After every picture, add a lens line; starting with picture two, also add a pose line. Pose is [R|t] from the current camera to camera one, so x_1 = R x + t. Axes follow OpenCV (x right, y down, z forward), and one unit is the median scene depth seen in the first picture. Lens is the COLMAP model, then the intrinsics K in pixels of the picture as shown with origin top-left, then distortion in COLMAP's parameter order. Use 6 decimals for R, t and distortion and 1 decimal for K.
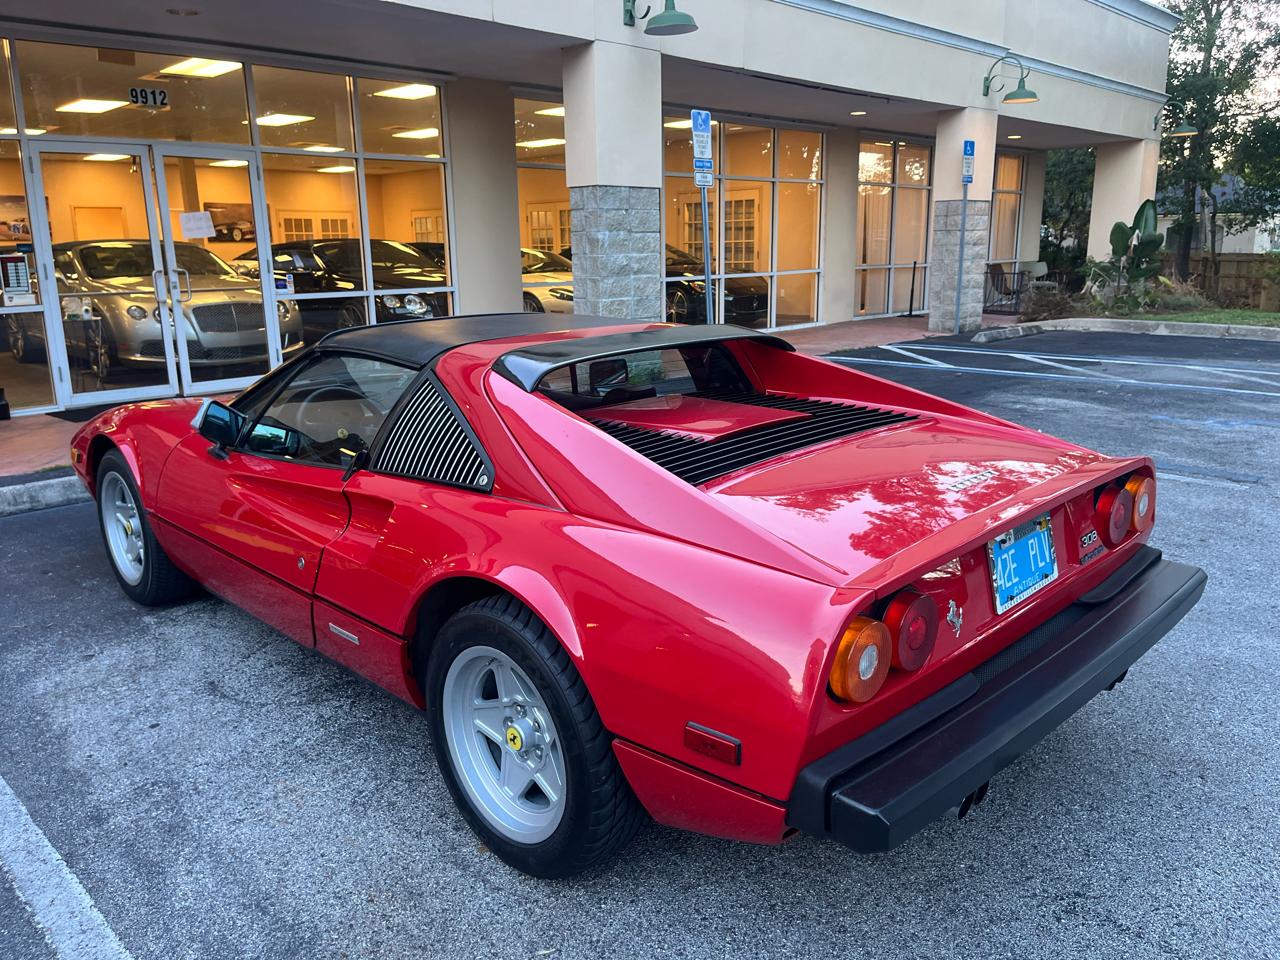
lens RADIAL K [[977.3, 0, 641.8], [0, 977.3, 480.4], [0, 0, 1]] dist [0.071853, -0.101051]
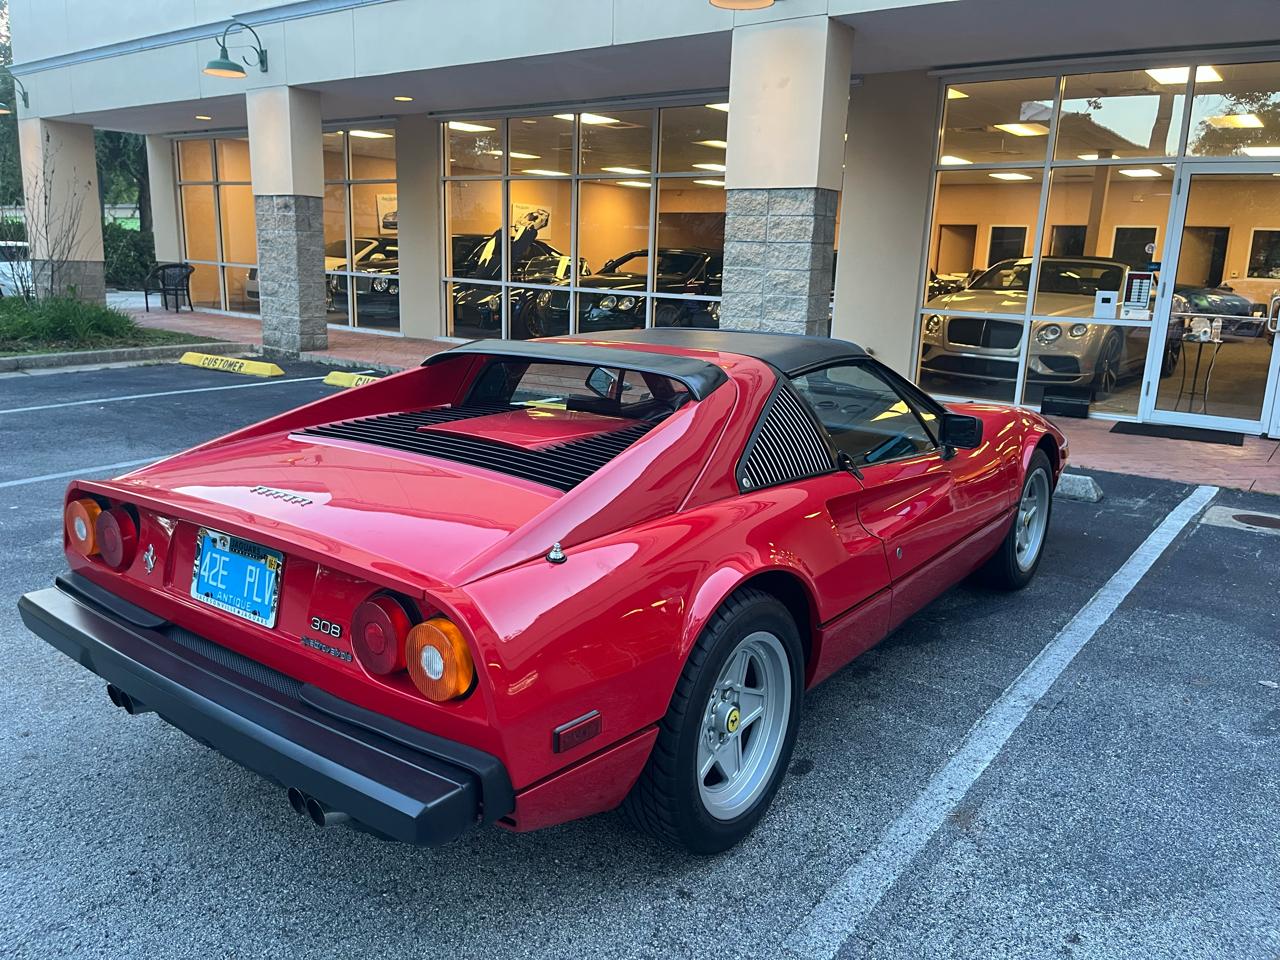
lens RADIAL K [[977.3, 0, 628.7], [0, 977.3, 476.7], [0, 0, 1]] dist [0.071853, -0.101051]
pose [[0.125384, 0.240500, -0.962517, 0.901306], [-0.263155, 0.943484, 0.201464, -0.210860], [0.956571, 0.228031, 0.181586, 0.768762]]
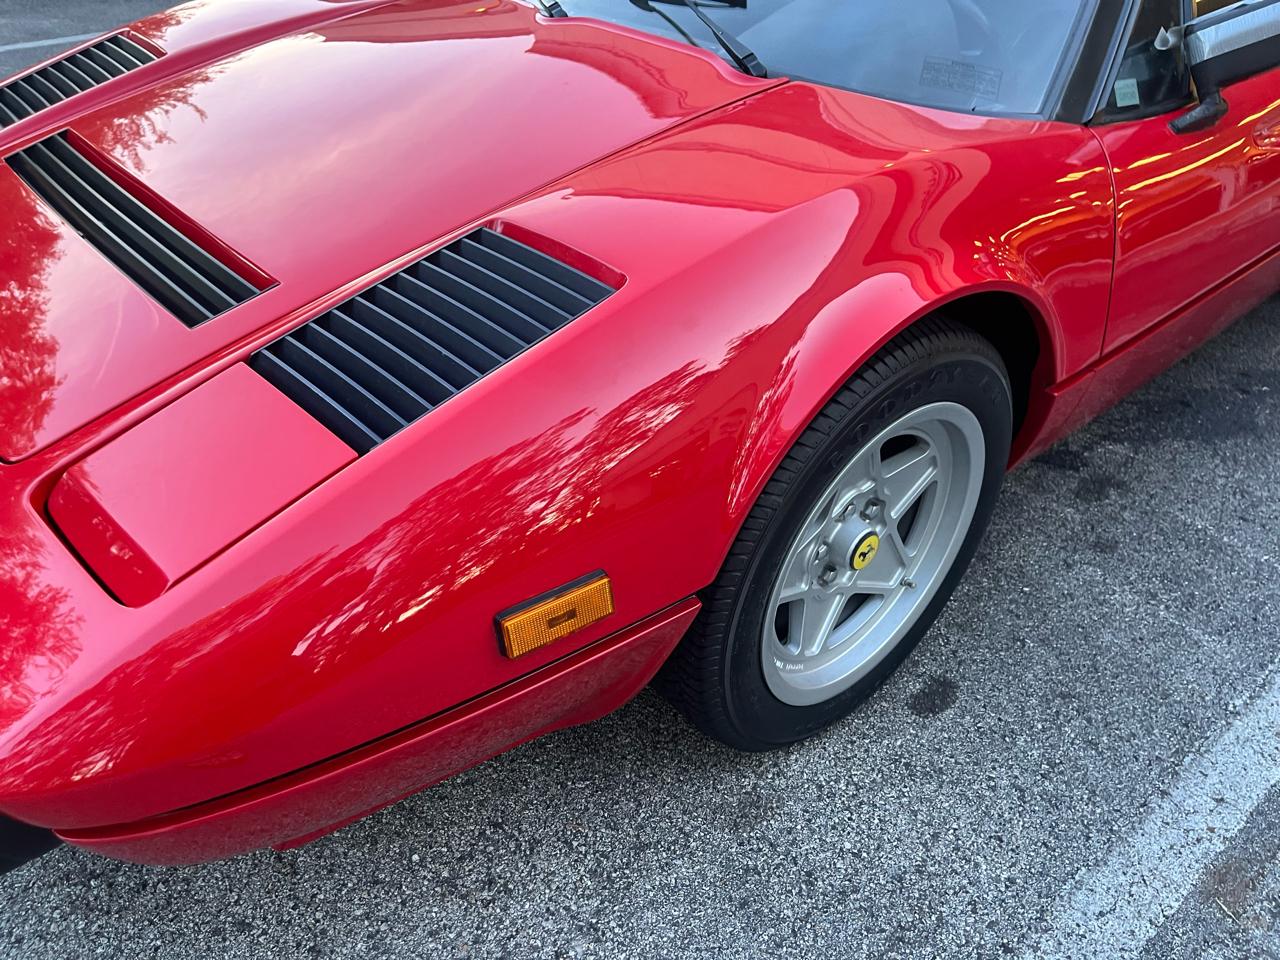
lens RADIAL K [[977.3, 0, 638.7], [0, 977.3, 486.8], [0, 0, 1]] dist [0.071853, -0.101051]
pose [[-0.101956, 0.598384, -0.794696, 0.494112], [-0.270474, 0.752090, 0.601003, -0.159629], [0.957313, 0.276220, 0.085167, 0.920244]]
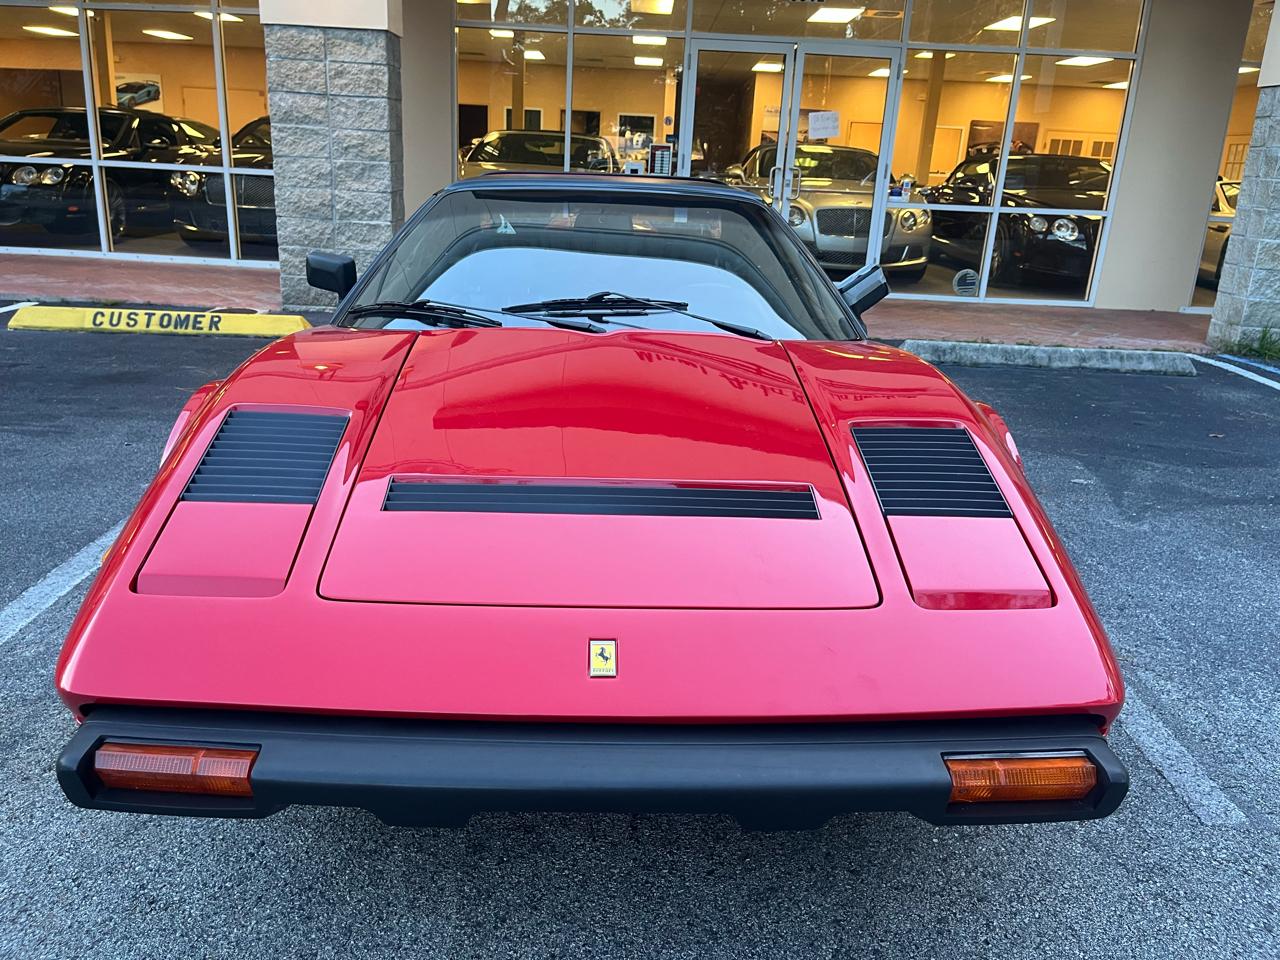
lens RADIAL K [[972.3, 0, 628.0], [0, 972.3, 489.0], [0, 0, 1]] dist [0.090119, -0.126738]
pose [[0.695157, 0.272251, -0.665310, 0.480813], [-0.224104, 0.961461, 0.159280, -0.038931], [0.683033, 0.038374, 0.729378, 0.373327]]
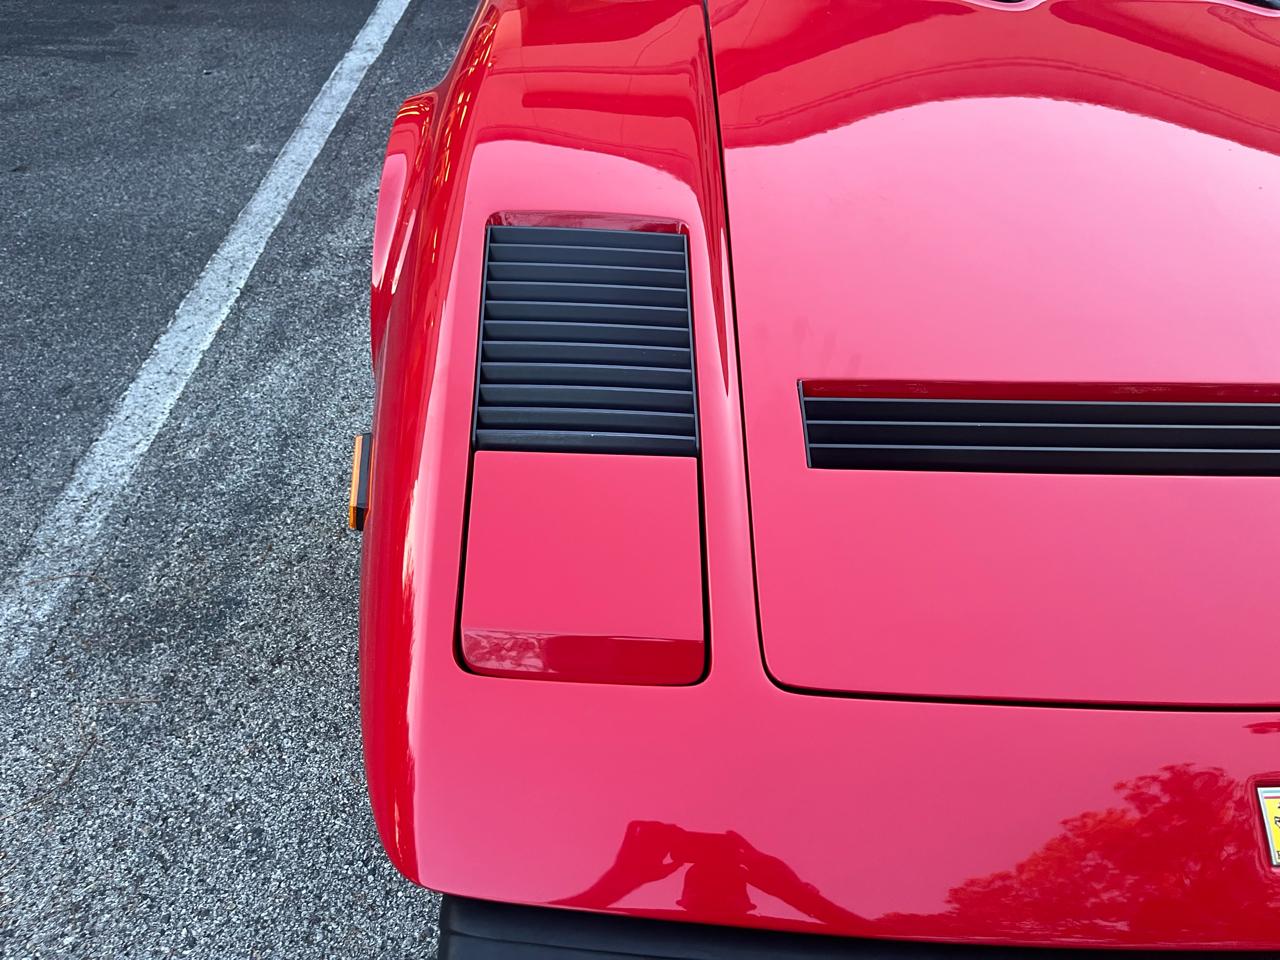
lens RADIAL K [[972.3, 0, 647.5], [0, 972.3, 465.5], [0, 0, 1]] dist [0.090119, -0.126738]
pose [[0.671652, 0.534426, -0.513100, 0.193786], [-0.205928, 0.799945, 0.563632, -0.076177], [0.711672, -0.272902, 0.647339, 0.424109]]
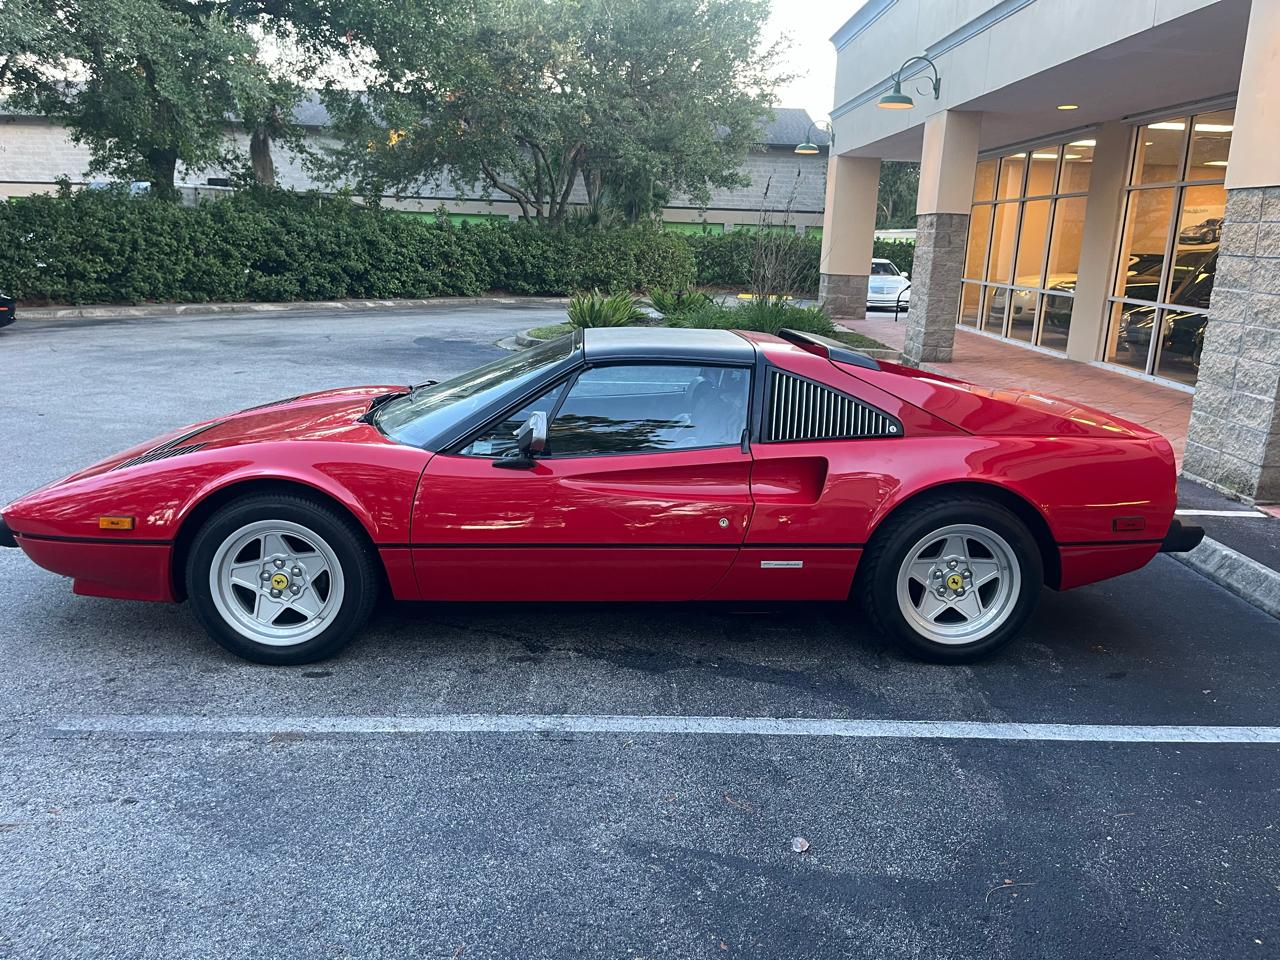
lens RADIAL K [[977.3, 0, 639.8], [0, 977.3, 474.2], [0, 0, 1]] dist [0.071853, -0.101051]
pose [[-0.699797, 0.158407, -0.696557, 0.619963], [-0.189813, 0.898814, 0.395100, -0.502753], [0.688662, 0.408705, -0.598920, 1.875308]]
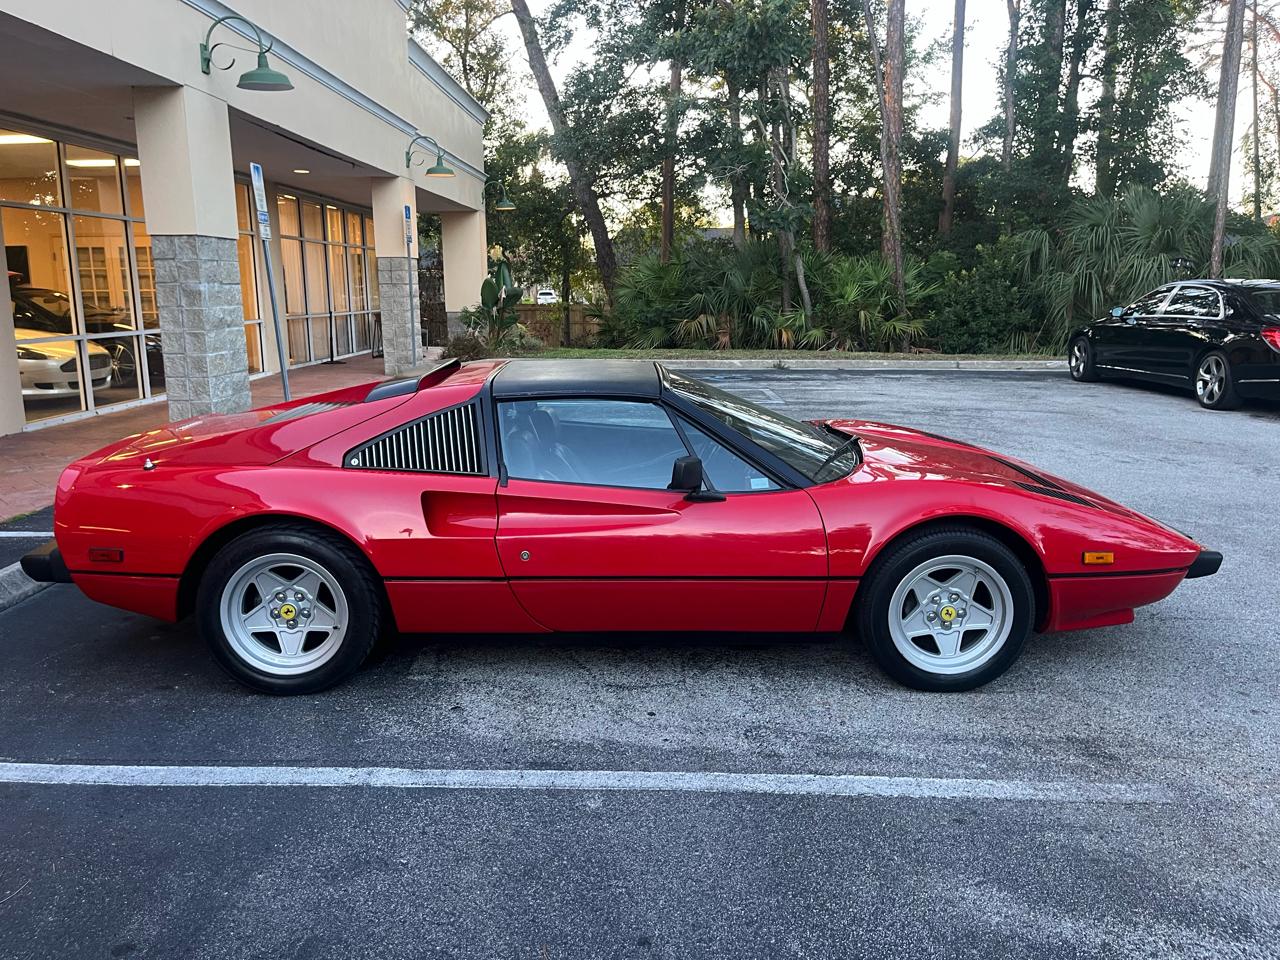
lens RADIAL K [[977.3, 0, 639.8], [0, 977.3, 476.2], [0, 0, 1]] dist [0.071853, -0.101051]
pose [[0.722218, -0.123997, 0.680460, -1.112129], [0.158550, 0.987283, 0.011628, -0.041057], [-0.673248, 0.099489, 0.732693, 0.113170]]
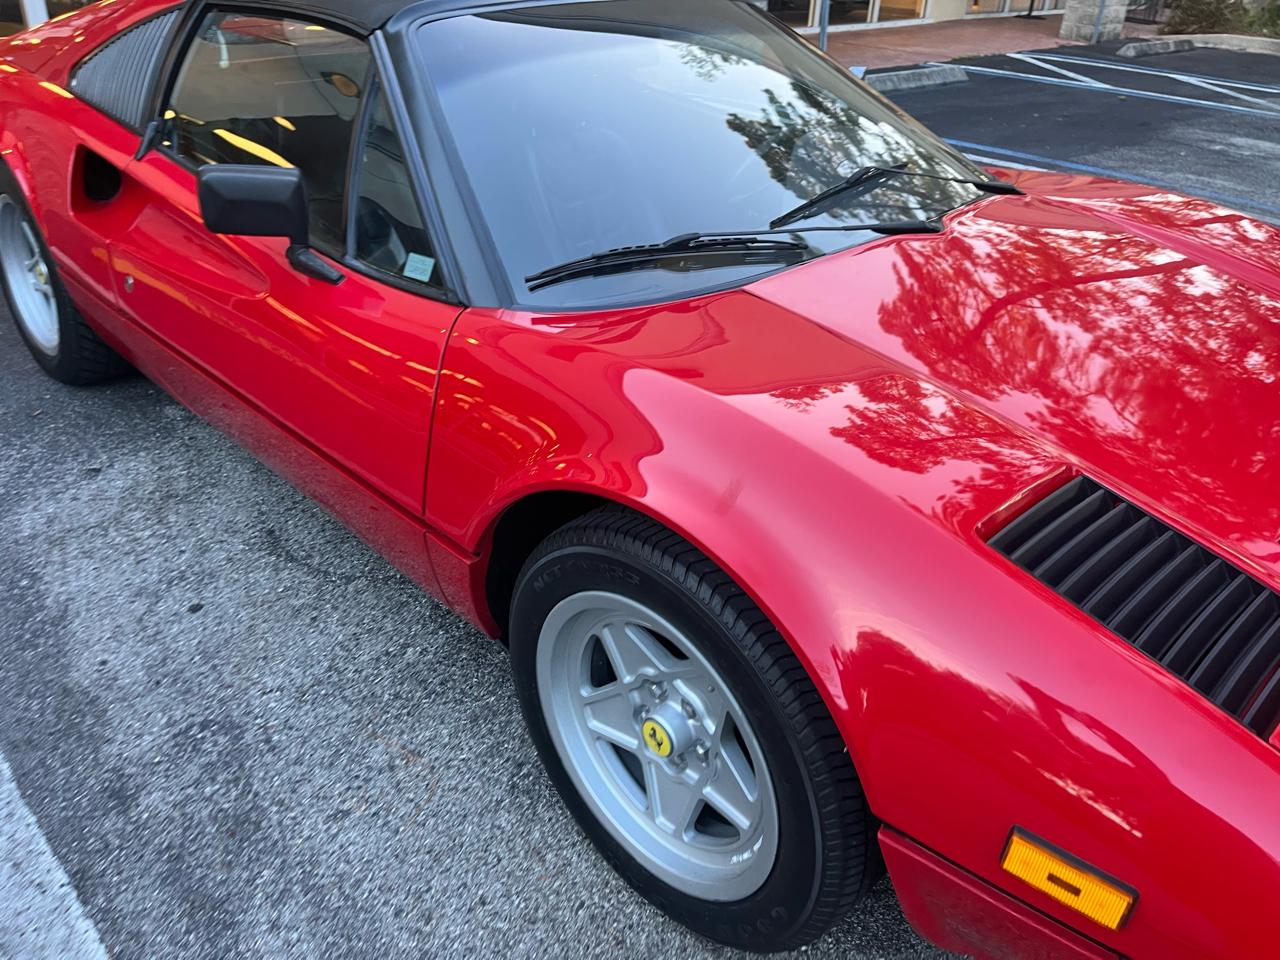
lens RADIAL K [[977.3, 0, 646.8], [0, 977.3, 464.8], [0, 0, 1]] dist [0.071853, -0.101051]
pose [[0.998260, 0.058915, -0.002279, -0.163867], [-0.056094, 0.960948, 0.270985, -0.043737], [0.018155, -0.270386, 0.962581, 0.331665]]
